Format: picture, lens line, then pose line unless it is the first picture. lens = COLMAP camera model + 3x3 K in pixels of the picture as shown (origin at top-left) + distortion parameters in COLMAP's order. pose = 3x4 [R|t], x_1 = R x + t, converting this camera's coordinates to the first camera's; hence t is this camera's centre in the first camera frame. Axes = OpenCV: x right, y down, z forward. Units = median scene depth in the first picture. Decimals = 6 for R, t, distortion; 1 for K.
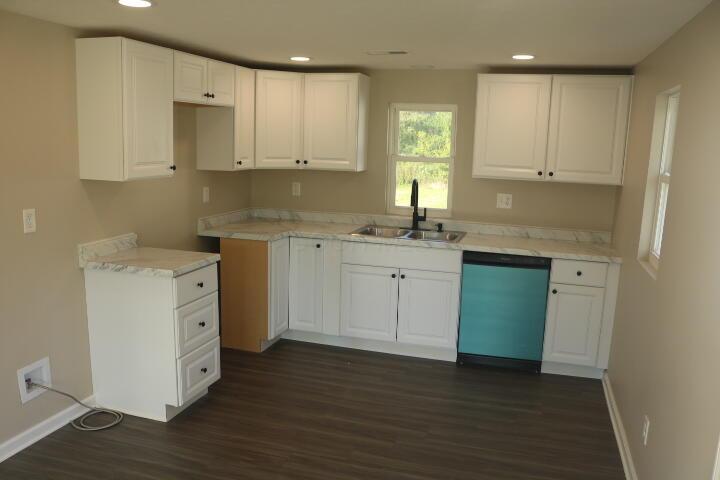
lens RADIAL K [[590.1, 0, 340.7], [0, 590.1, 251.4], [0, 0, 1]] dist [-0.168958, 0.133161]
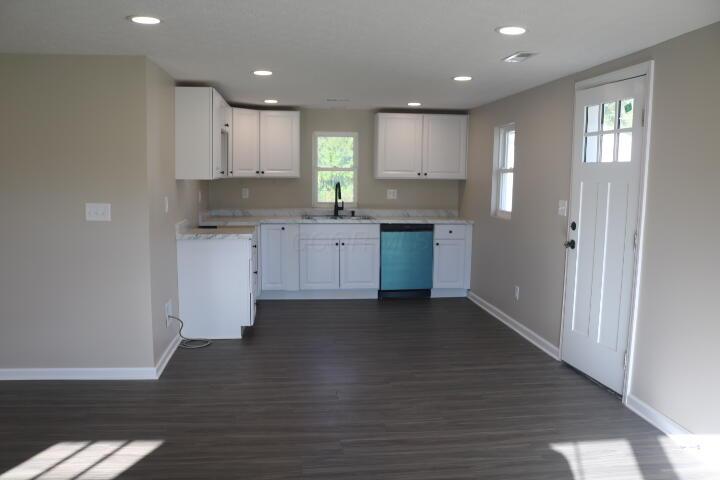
lens RADIAL K [[590.1, 0, 340.7], [0, 590.1, 251.4], [0, 0, 1]] dist [-0.168958, 0.133161]
pose [[0.919538, -0.070246, 0.386673, -0.480723], [0.088137, 0.995694, -0.028713, 0.102697], [-0.382991, 0.060483, 0.921770, -0.396924]]
